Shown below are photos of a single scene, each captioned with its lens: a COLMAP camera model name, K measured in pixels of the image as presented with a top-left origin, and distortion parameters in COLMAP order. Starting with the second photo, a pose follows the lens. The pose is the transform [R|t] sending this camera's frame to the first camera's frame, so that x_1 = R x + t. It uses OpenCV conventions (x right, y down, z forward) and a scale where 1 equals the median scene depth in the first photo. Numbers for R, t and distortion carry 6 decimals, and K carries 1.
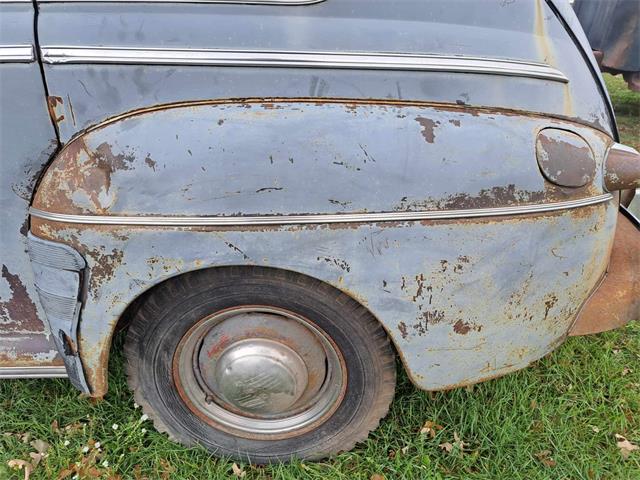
lens RADIAL K [[467.8, 0, 320.0], [0, 467.8, 240.0], [0, 0, 1]] dist [0.057354, -0.041023]
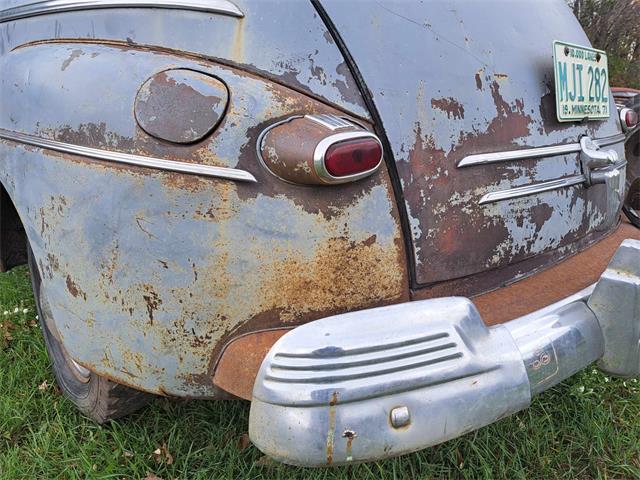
lens RADIAL K [[467.8, 0, 320.0], [0, 467.8, 240.0], [0, 0, 1]] dist [0.057354, -0.041023]
pose [[0.681906, 0.220732, -0.697339, 1.276056], [-0.336194, 0.941289, -0.030803, -0.023763], [0.649598, 0.255446, 0.716080, 0.681585]]
